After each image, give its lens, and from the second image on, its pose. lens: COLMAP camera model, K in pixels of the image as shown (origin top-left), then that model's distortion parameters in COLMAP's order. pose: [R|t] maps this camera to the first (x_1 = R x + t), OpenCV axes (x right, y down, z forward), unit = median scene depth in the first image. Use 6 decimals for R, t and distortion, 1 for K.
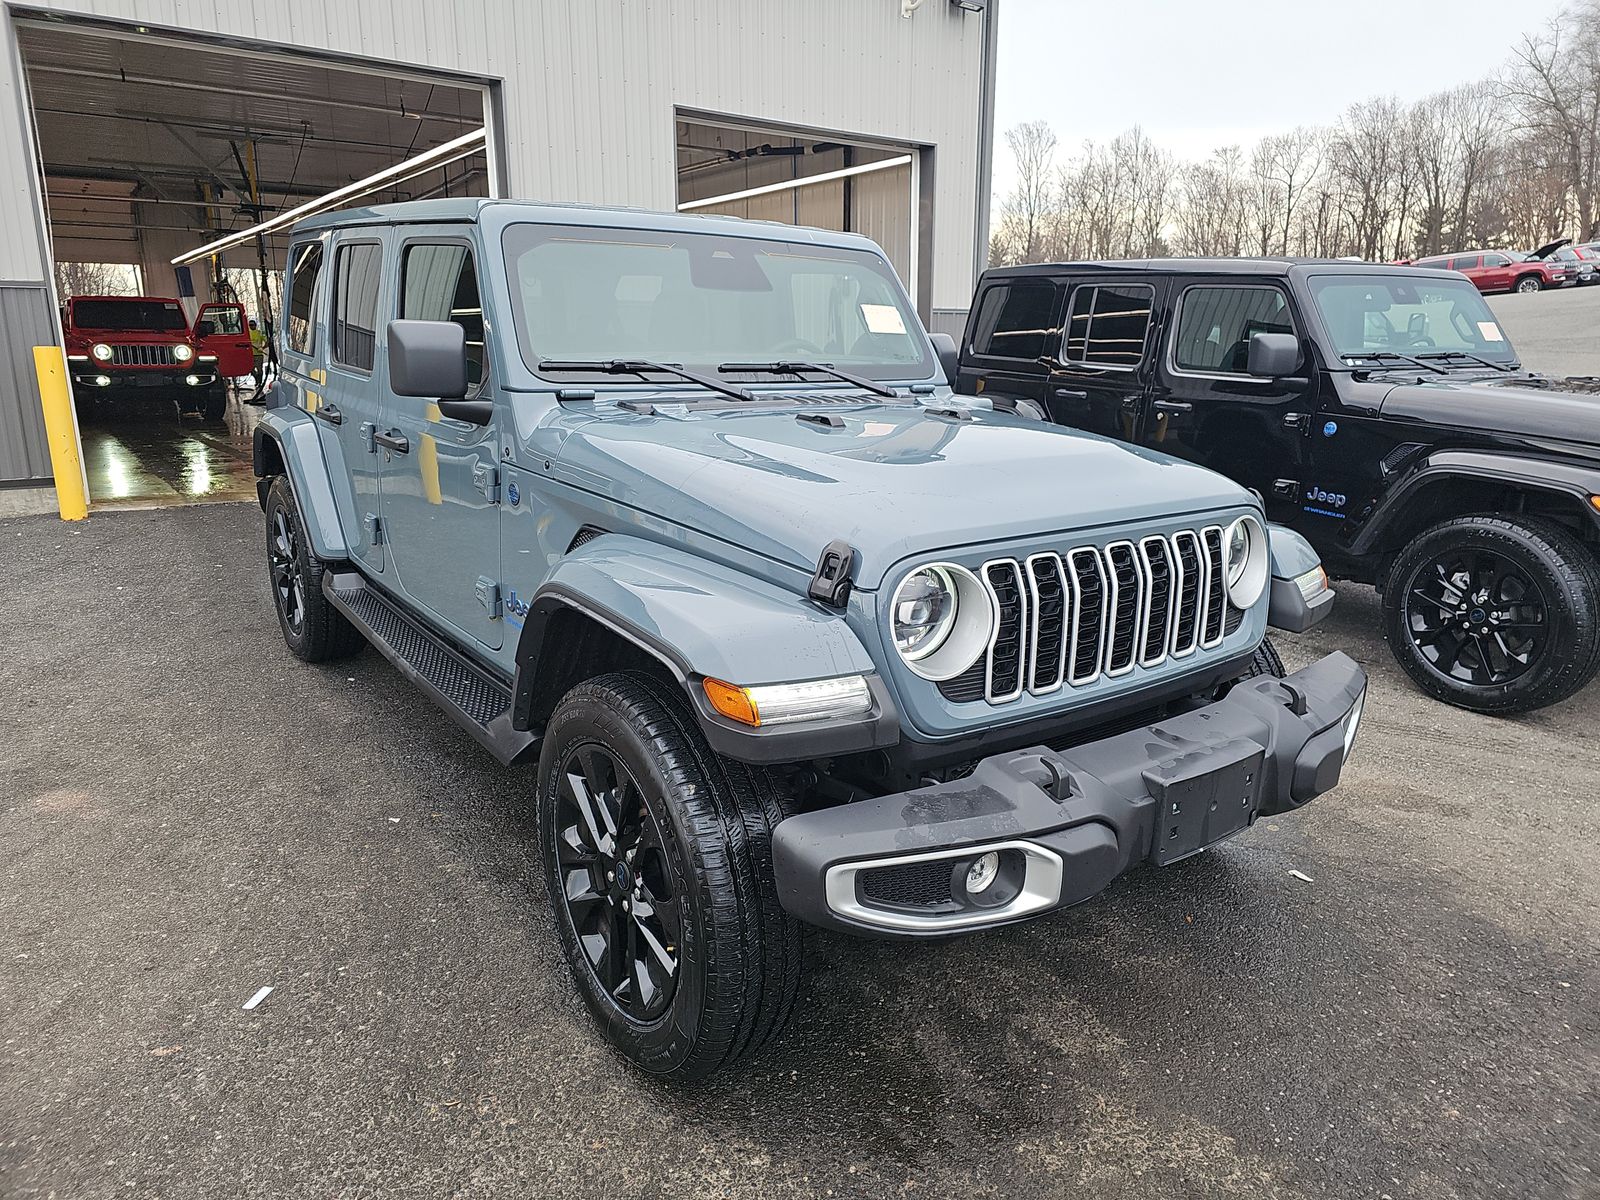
lens RADIAL K [[1080.1, 0, 811.0], [0, 1080.1, 604.6], [0, 0, 1]] dist [0.035411, -0.024226]
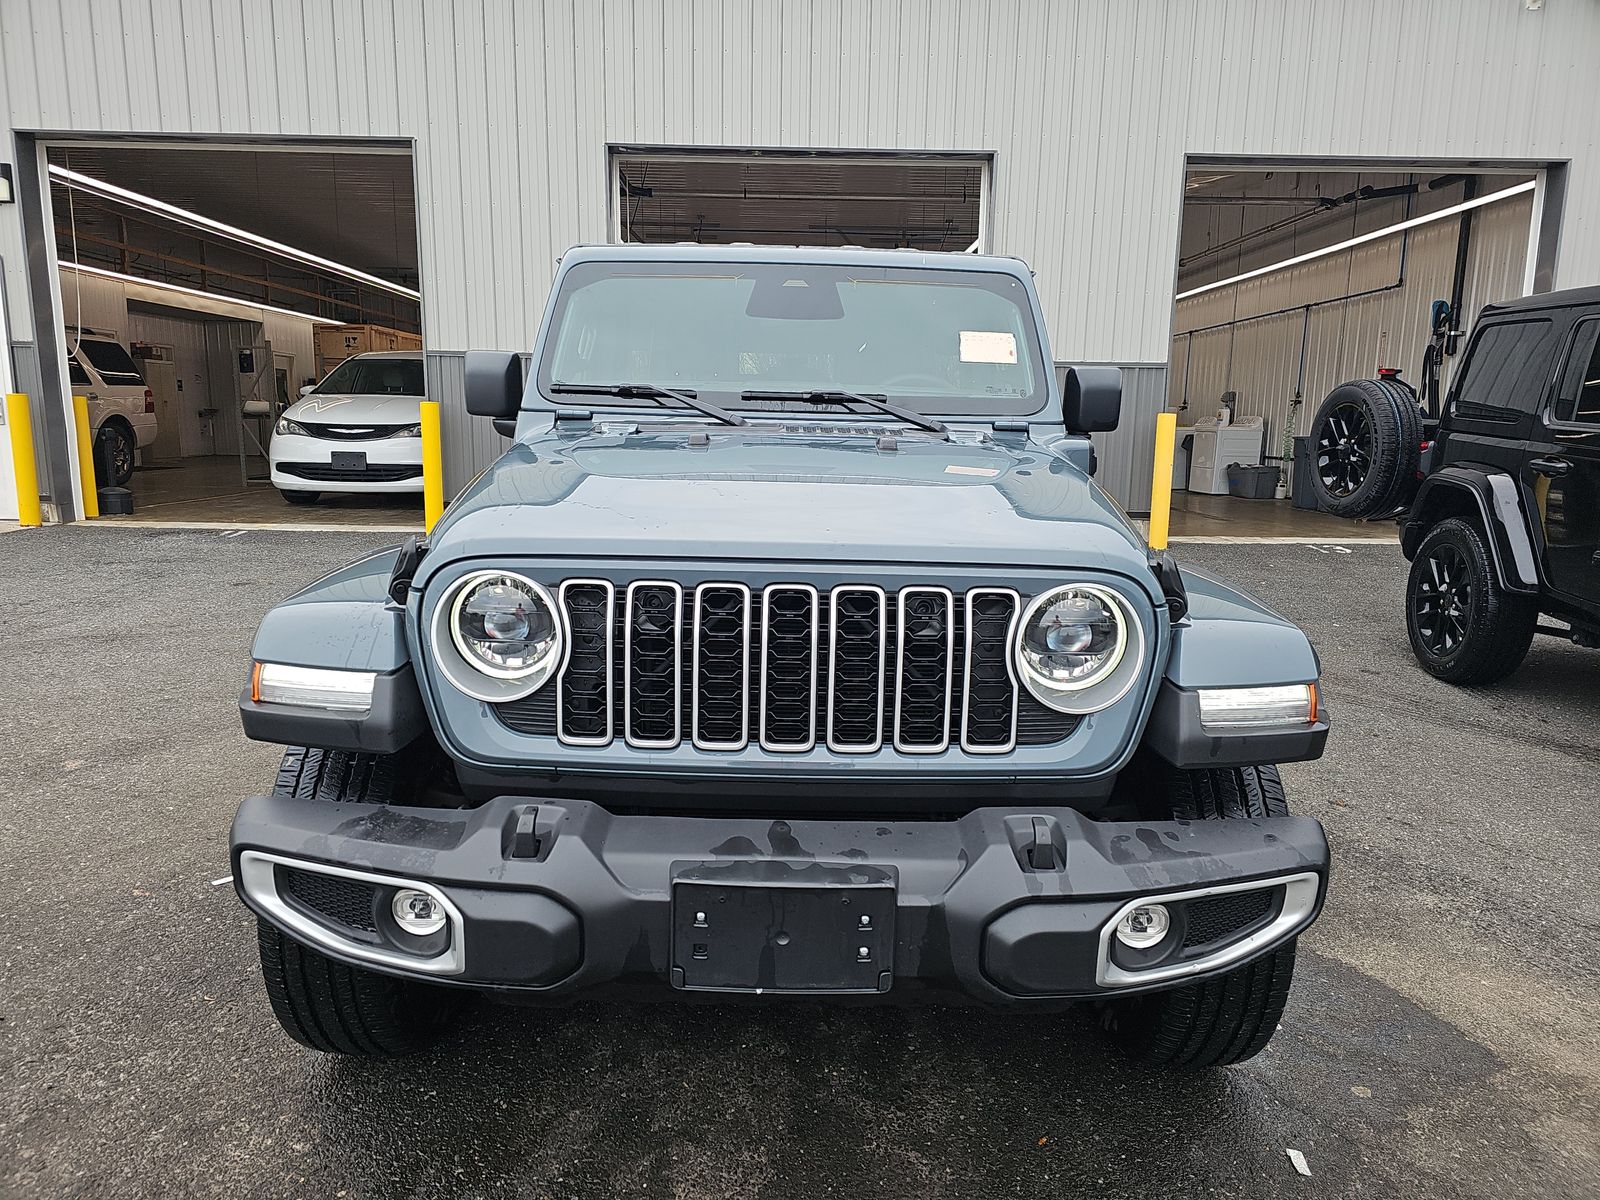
lens RADIAL K [[1080.1, 0, 805.3], [0, 1080.1, 601.1], [0, 0, 1]] dist [0.035411, -0.024226]
pose [[0.801318, 0.111759, -0.587707, 0.529869], [-0.154546, 0.987720, -0.022893, -0.020518], [0.577931, 0.109172, 0.808750, 0.250120]]
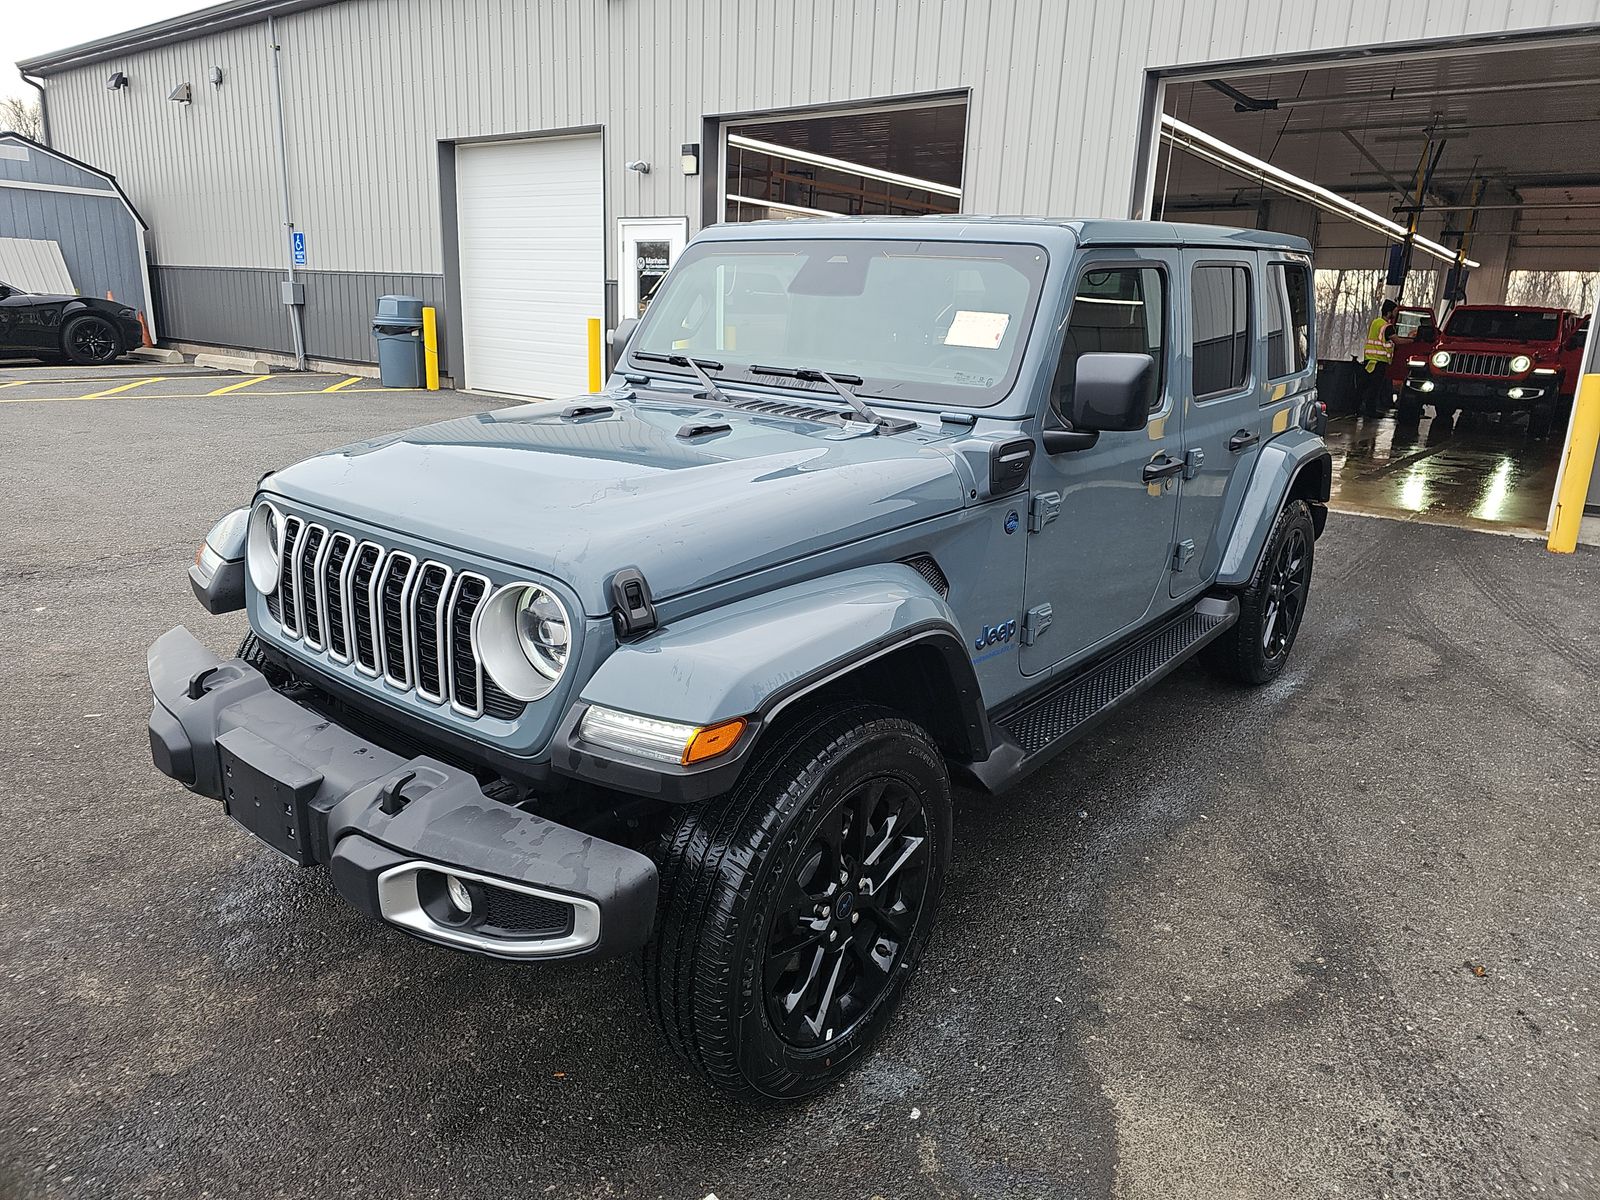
lens RADIAL K [[1080.1, 0, 808.2], [0, 1080.1, 593.3], [0, 0, 1]] dist [0.035411, -0.024226]
pose [[0.236540, 0.253230, -0.938042, 0.919156], [-0.270335, 0.944471, 0.186797, -0.213099], [0.933256, 0.209401, 0.291863, 0.752188]]
